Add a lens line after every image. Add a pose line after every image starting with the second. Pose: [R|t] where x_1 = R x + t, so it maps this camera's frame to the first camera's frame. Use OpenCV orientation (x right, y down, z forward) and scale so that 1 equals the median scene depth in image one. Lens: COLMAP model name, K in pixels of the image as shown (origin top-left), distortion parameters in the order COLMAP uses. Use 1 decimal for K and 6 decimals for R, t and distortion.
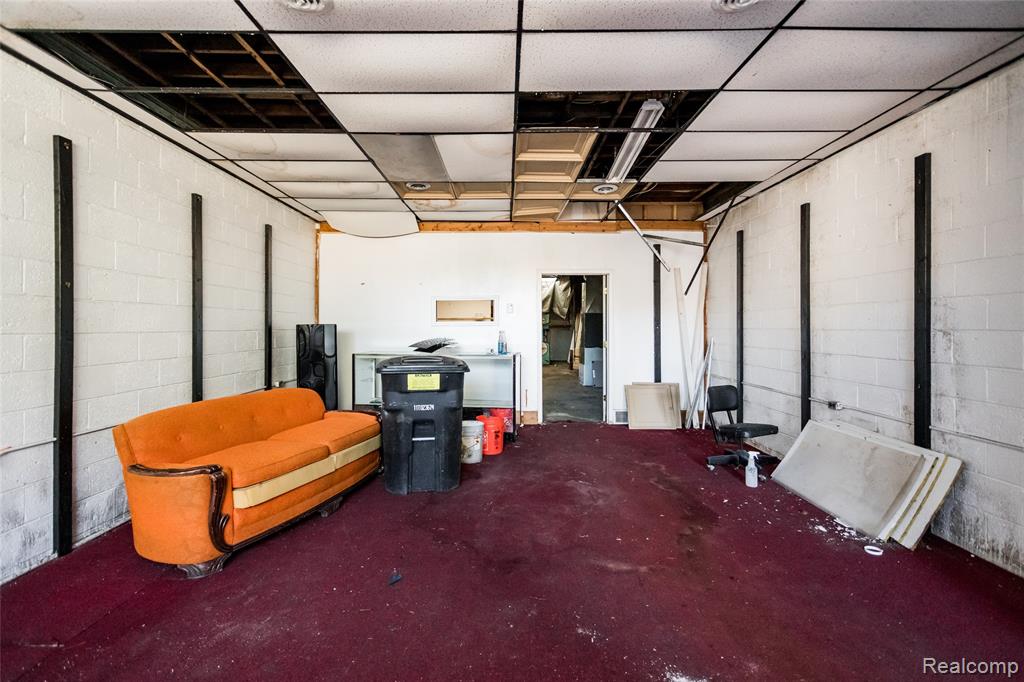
lens RADIAL K [[486.4, 0, 502.3], [0, 486.4, 326.3], [0, 0, 1]] dist [-0.000075, 0.002536]
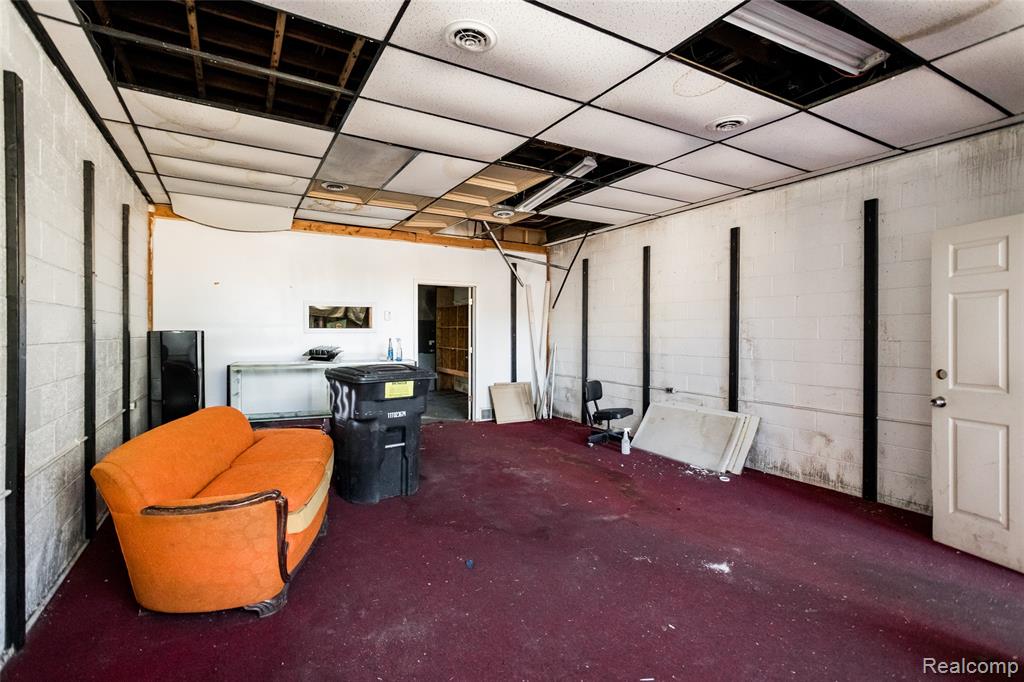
lens RADIAL K [[486.4, 0, 513.8], [0, 486.4, 337.5], [0, 0, 1]] dist [-0.000075, 0.002536]
pose [[0.863113, -0.001363, 0.505008, -0.467218], [-0.004935, 0.999926, 0.011132, -0.007393], [-0.504986, -0.012100, 0.863043, -0.002659]]
